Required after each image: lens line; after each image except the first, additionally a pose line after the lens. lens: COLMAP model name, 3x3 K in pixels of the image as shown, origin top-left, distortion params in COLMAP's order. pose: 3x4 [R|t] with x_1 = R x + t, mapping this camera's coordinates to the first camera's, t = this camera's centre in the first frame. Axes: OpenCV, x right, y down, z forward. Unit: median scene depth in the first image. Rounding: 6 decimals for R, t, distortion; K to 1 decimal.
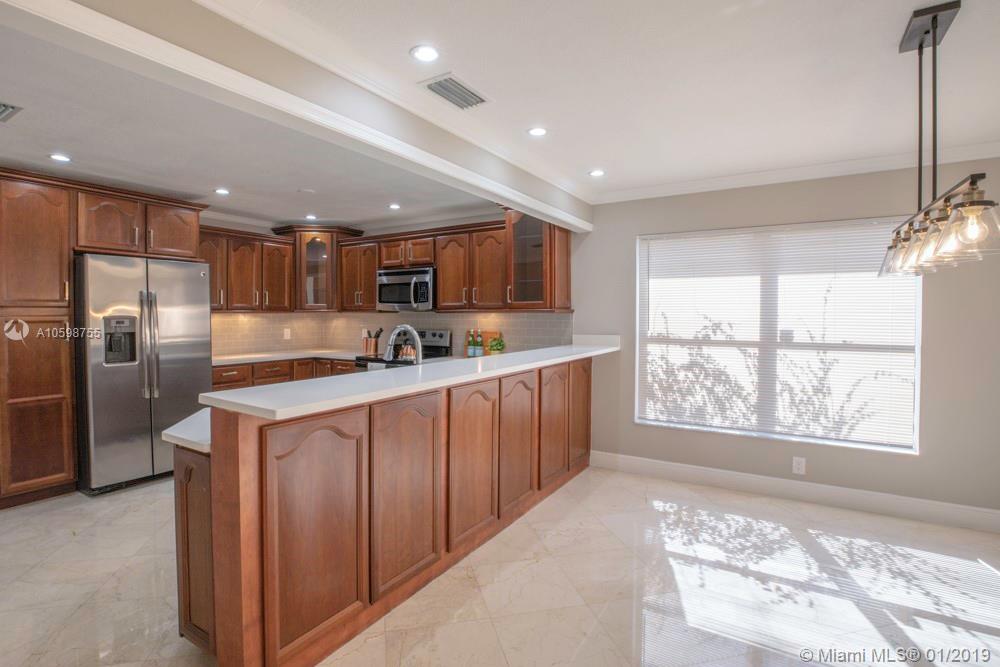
lens RADIAL K [[480.4, 0, 500.9], [0, 480.4, 326.5], [0, 0, 1]] dist [-0.043703, 0.011921]
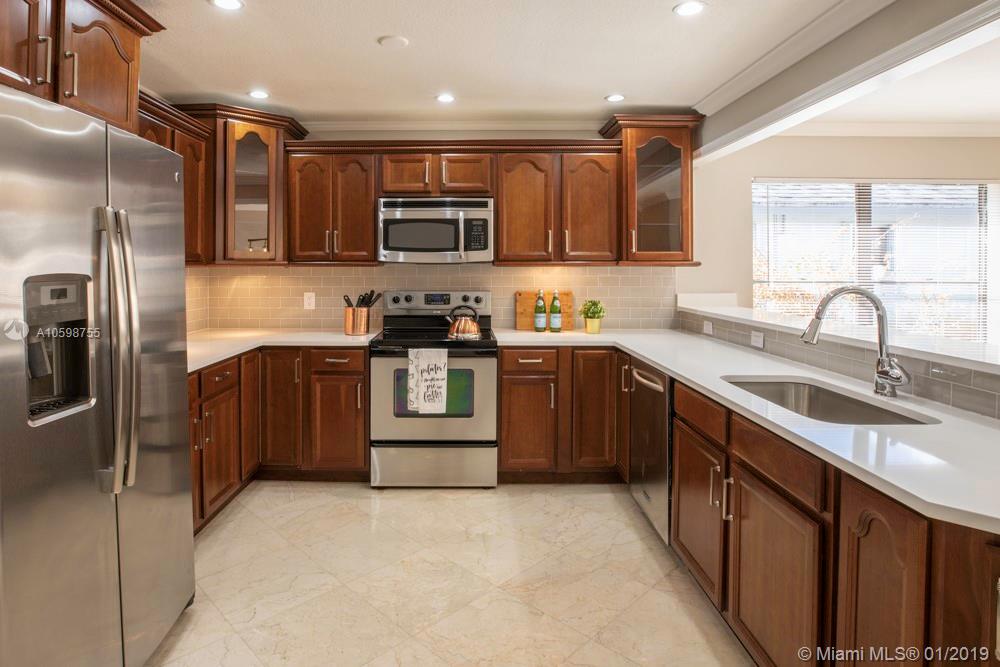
lens RADIAL K [[544.7, 0, 472.0], [0, 544.7, 275.0], [0, 0, 1]] dist [-0.042373, 0.002800]
pose [[0.863394, -0.006766, 0.504484, -0.542133], [0.012900, 0.999879, -0.008668, -0.010107], [-0.504364, 0.013992, 0.863377, 0.359573]]
